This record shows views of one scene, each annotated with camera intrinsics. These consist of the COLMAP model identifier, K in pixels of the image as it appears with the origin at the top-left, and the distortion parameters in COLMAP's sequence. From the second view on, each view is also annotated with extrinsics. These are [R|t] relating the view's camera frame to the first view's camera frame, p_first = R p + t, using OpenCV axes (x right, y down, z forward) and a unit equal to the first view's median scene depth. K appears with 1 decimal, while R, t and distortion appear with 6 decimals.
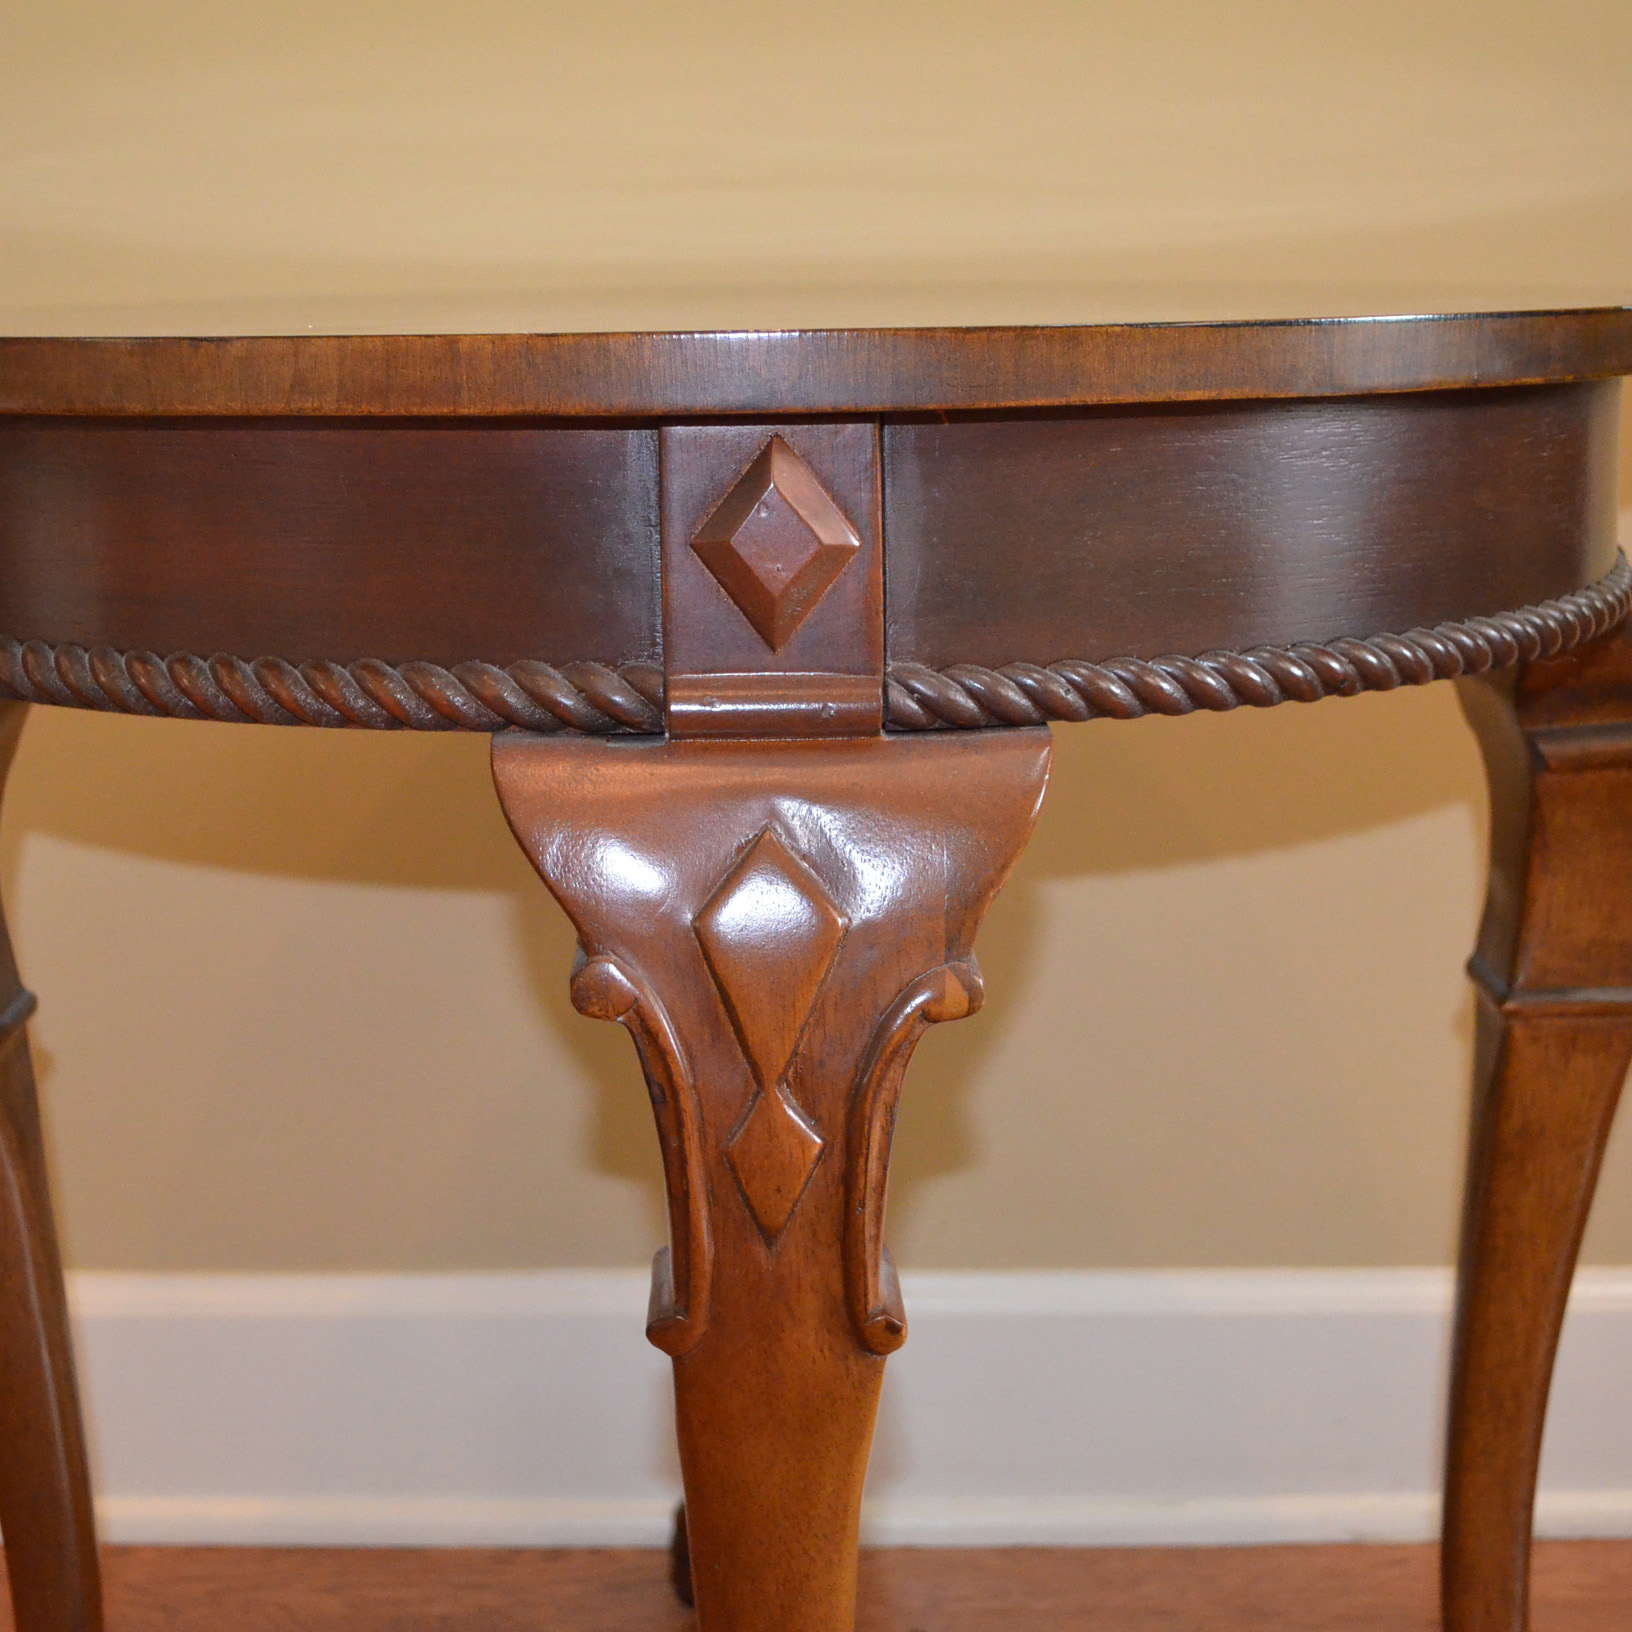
lens RADIAL K [[2972.4, 0, 816.0], [0, 2972.4, 816.0], [0, 0, 1]] dist [-0.053079, -0.236926]
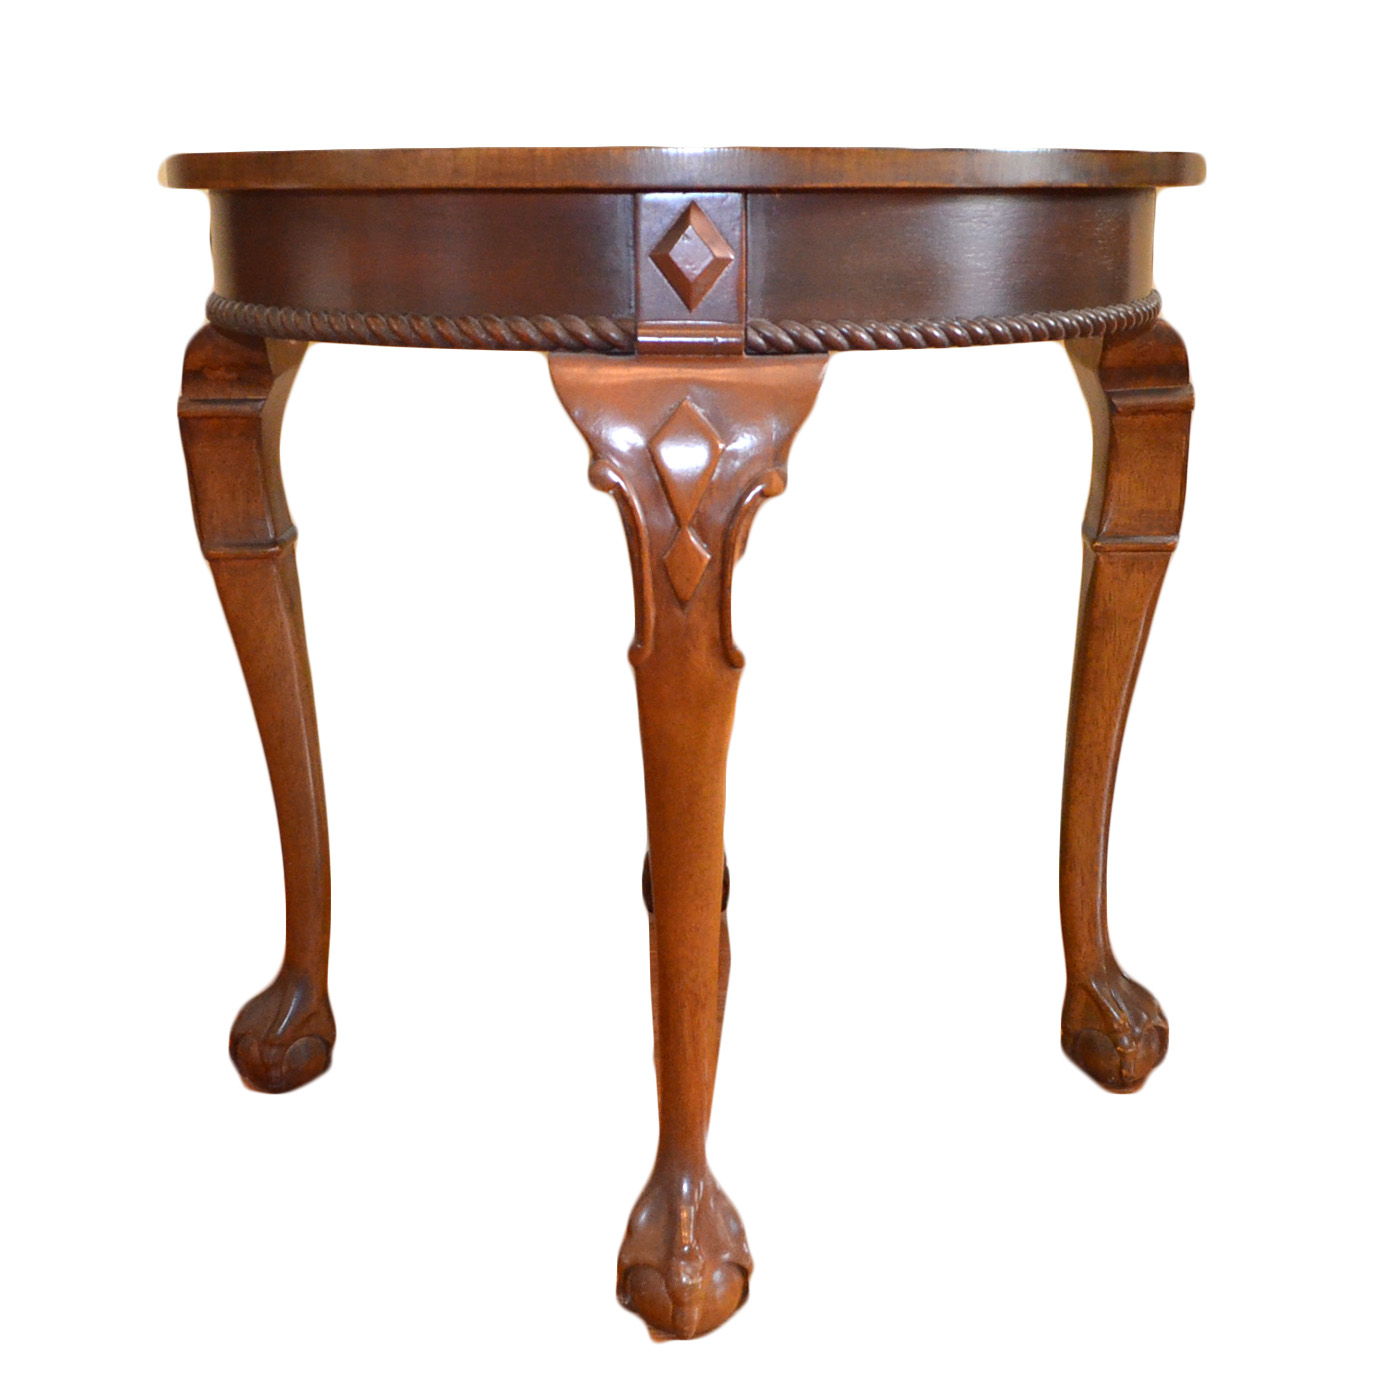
lens RADIAL K [[1950.1, 0, 727.0], [0, 1950.1, 690.6], [0, 0, 1]] dist [-0.142614, 0.081215]
pose [[0.999728, 0.018945, -0.013598, 0.032561], [-0.017822, 0.996757, 0.078478, 0.094934], [0.015041, -0.078214, 0.996823, -0.314517]]
